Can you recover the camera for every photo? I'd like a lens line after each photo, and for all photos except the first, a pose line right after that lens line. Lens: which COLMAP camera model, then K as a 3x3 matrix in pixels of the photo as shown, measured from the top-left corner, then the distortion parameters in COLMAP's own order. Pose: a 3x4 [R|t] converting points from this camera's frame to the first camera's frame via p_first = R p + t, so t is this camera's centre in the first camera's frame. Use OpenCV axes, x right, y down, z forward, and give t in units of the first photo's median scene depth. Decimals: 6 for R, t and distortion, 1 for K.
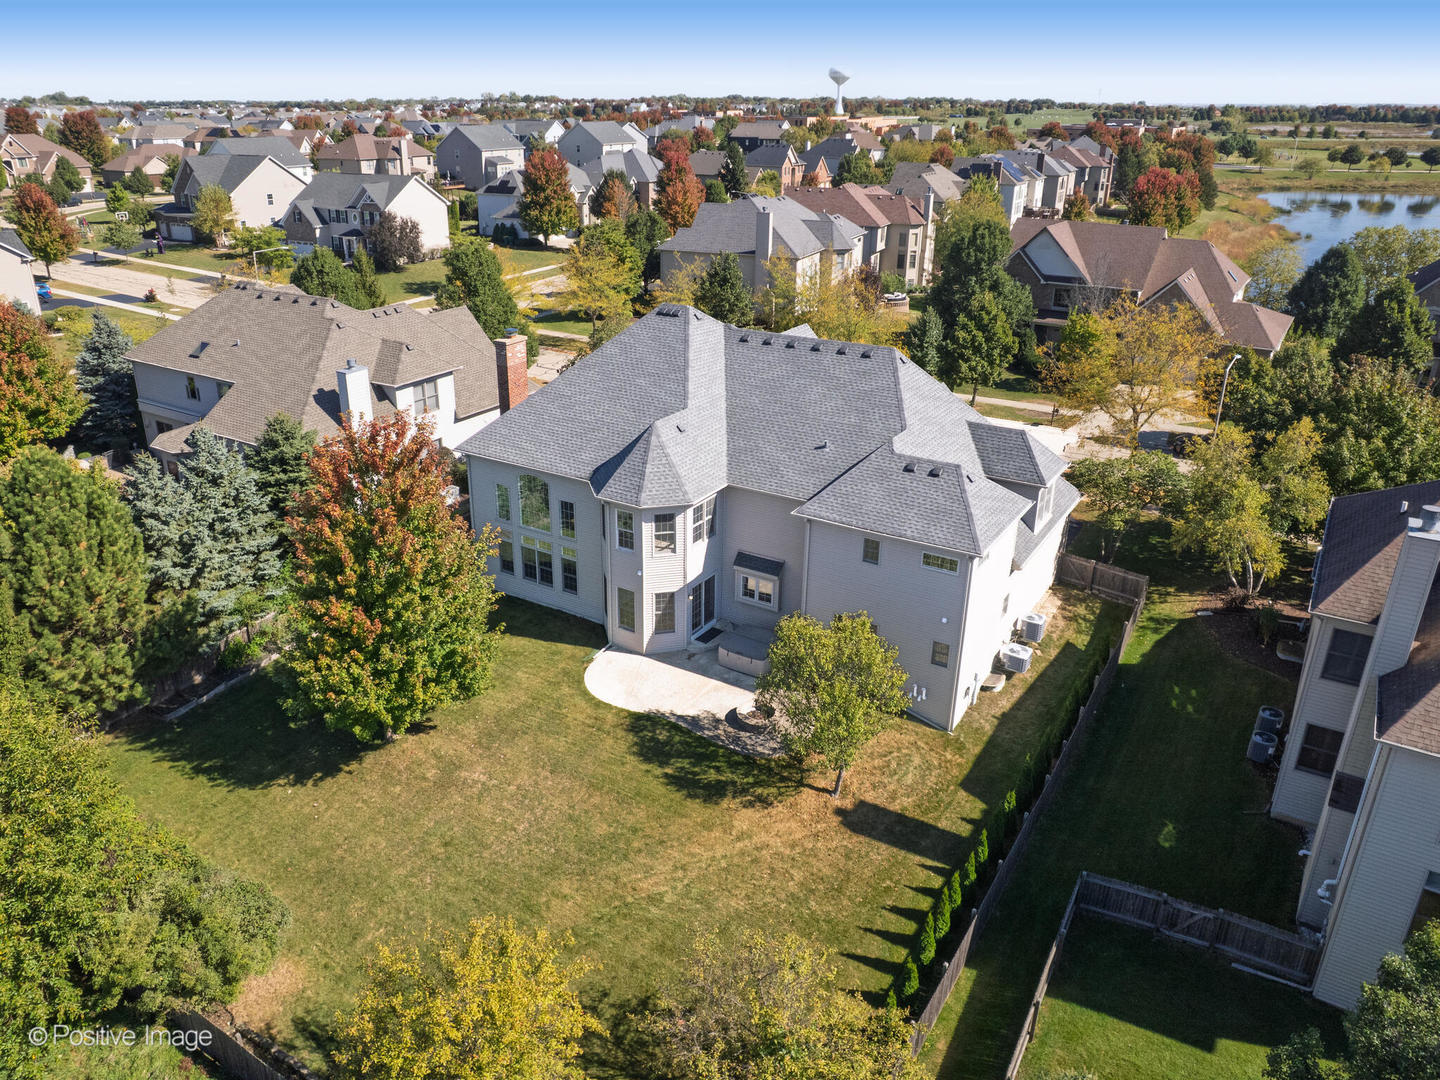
lens RADIAL K [[1063.9, 0, 692.2], [0, 1063.9, 536.3], [0, 0, 1]] dist [-0.092688, 0.080907]
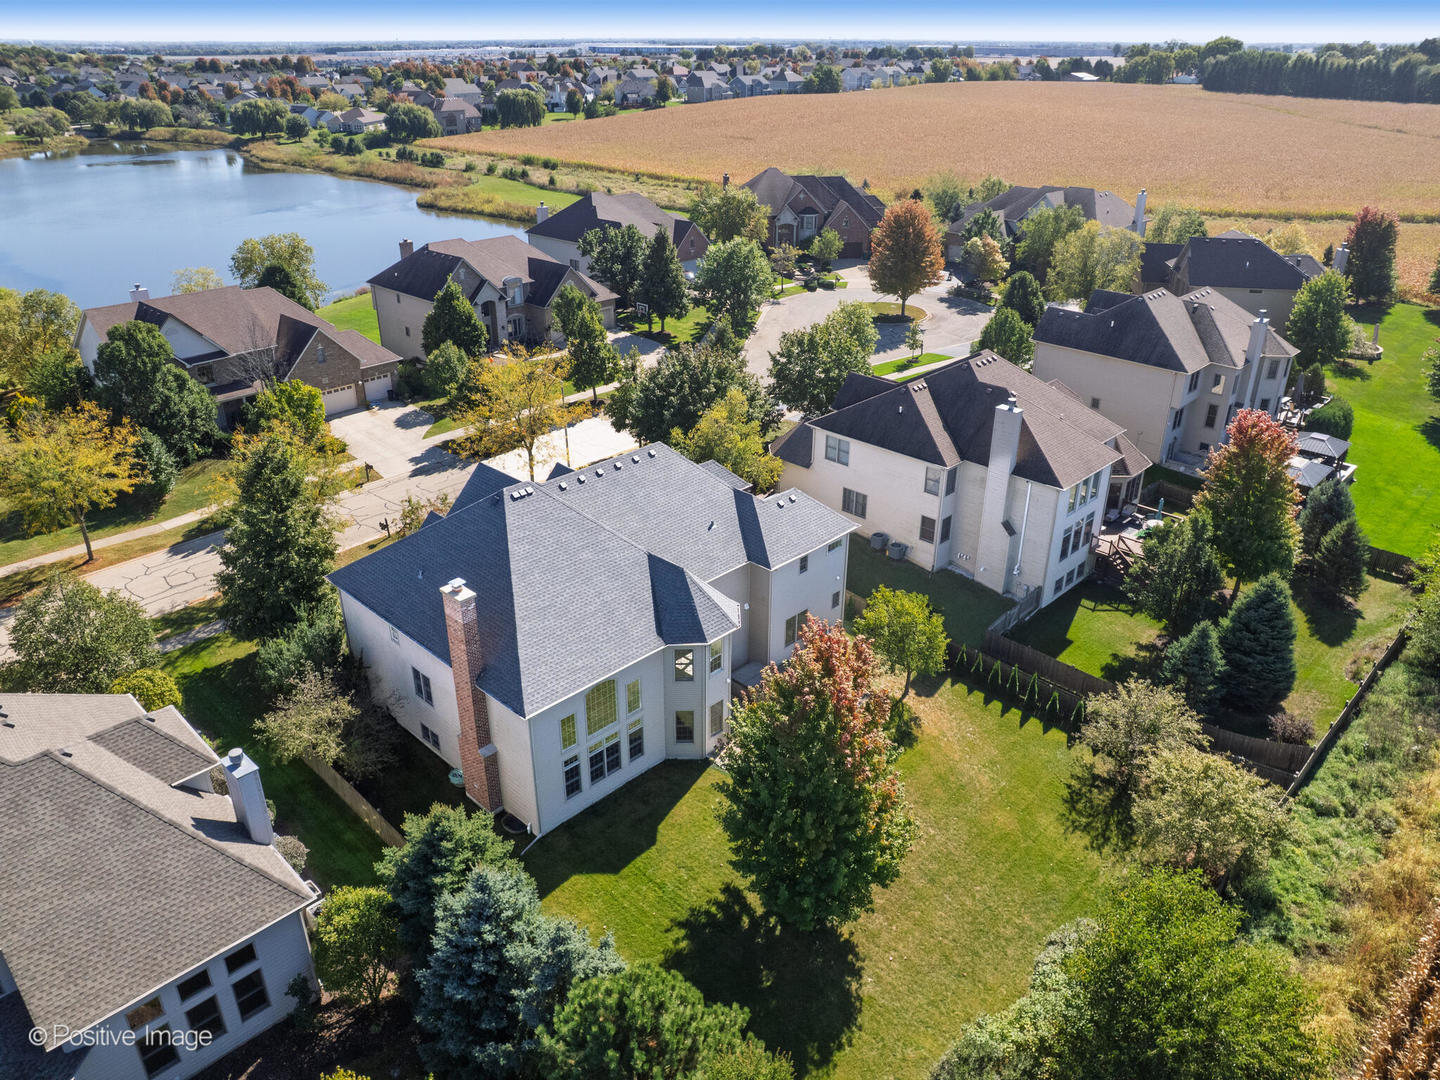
lens RADIAL K [[1016.9, 0, 720.0], [0, 1016.9, 540.0], [0, 0, 1]] dist [-0.082135, 0.079097]
pose [[0.197068, -0.439261, 0.876478, -0.685281], [0.378175, 0.858880, 0.345412, -0.348597], [-0.904515, 0.263393, 0.335375, 0.400850]]
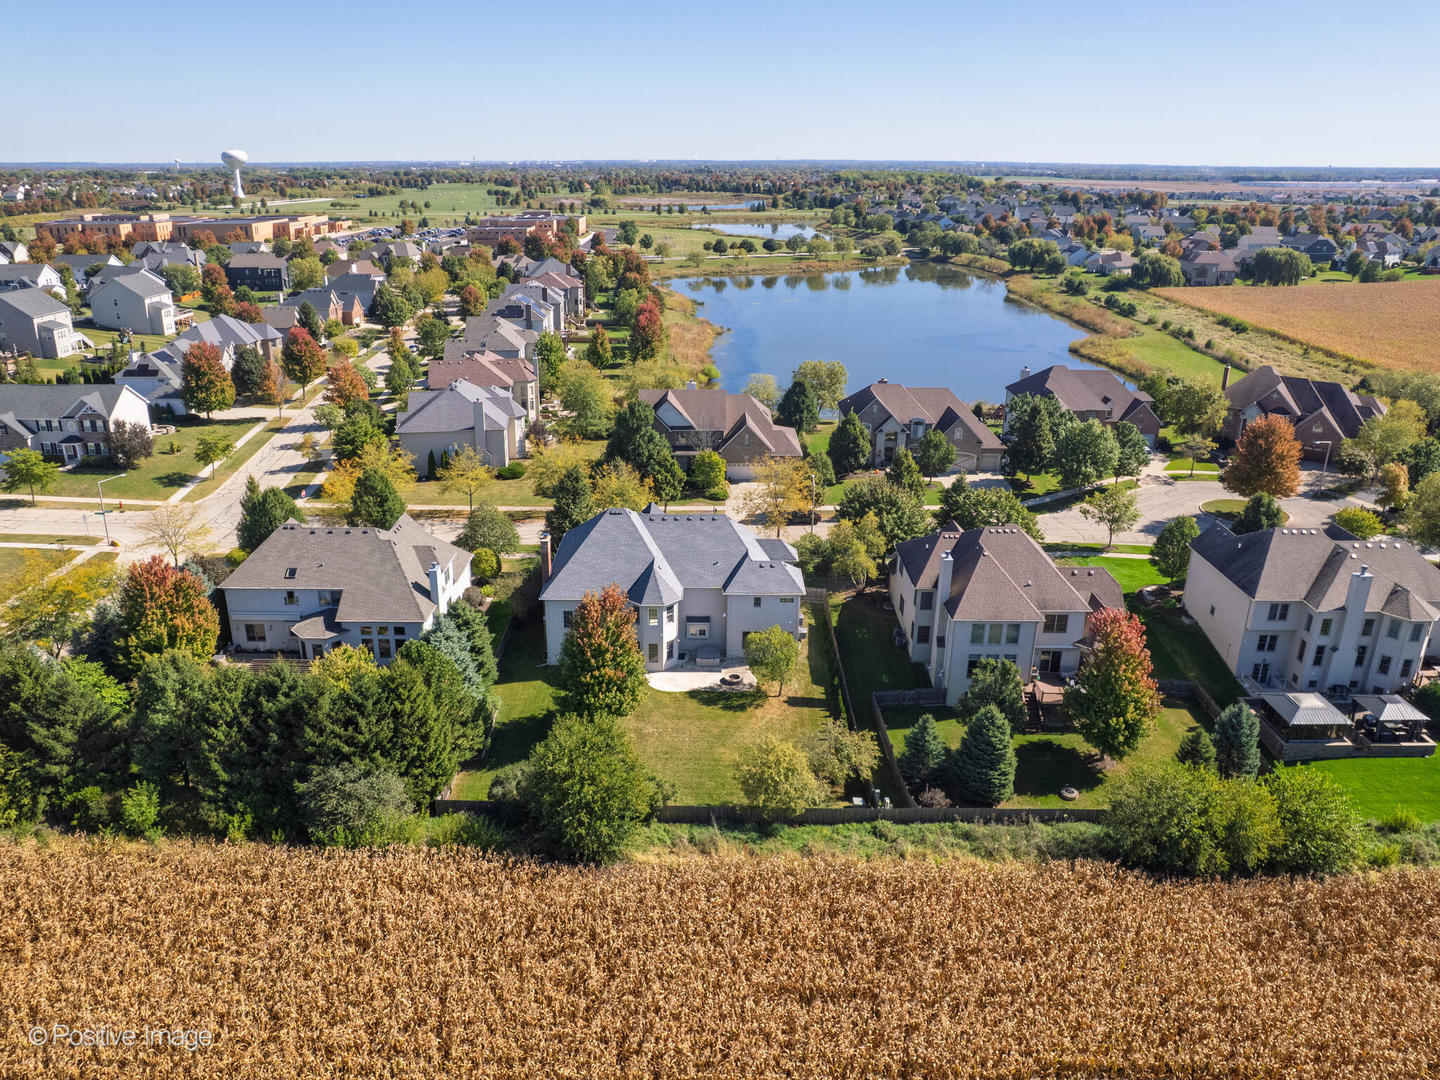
lens RADIAL K [[1043.5, 0, 720.0], [0, 1043.5, 540.0], [0, 0, 1]] dist [-0.082653, 0.079548]
pose [[0.837960, -0.185591, 0.513205, -0.721592], [0.206883, 0.978235, 0.015961, -0.118490], [-0.504997, 0.092799, 0.858118, -0.676810]]
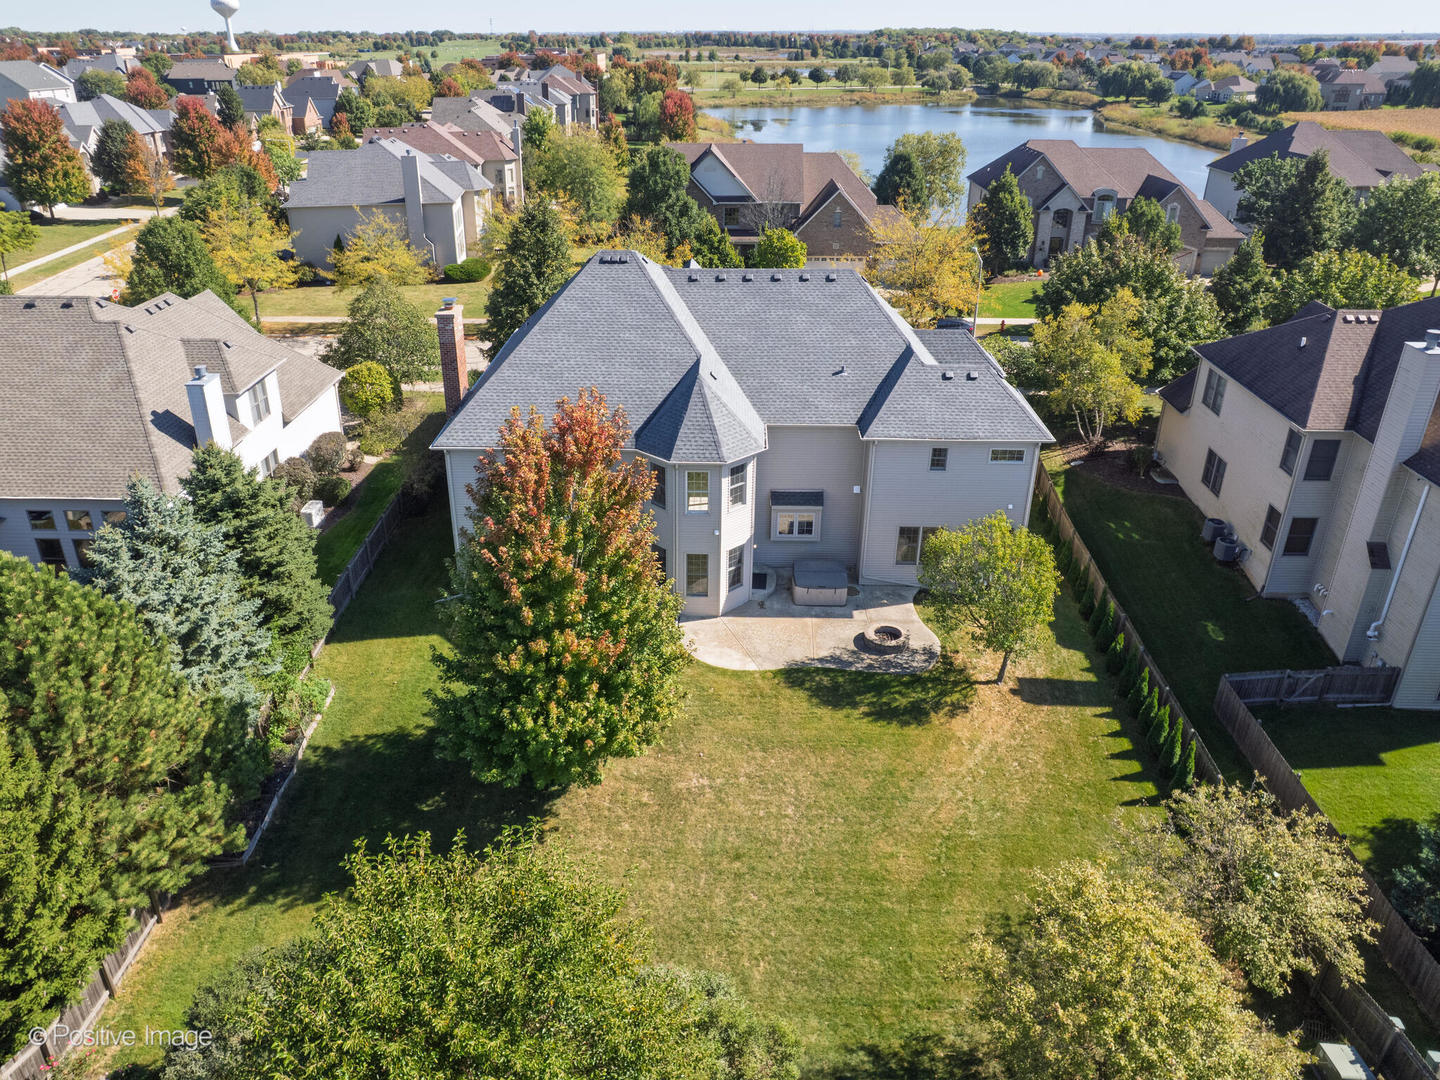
lens RADIAL K [[1043.5, 0, 720.0], [0, 1043.5, 540.0], [0, 0, 1]] dist [-0.082653, 0.079548]
pose [[0.851754, -0.232574, 0.469493, -0.338449], [0.201912, 0.972572, 0.115476, -0.045985], [-0.483473, -0.003561, 0.875352, 0.123091]]
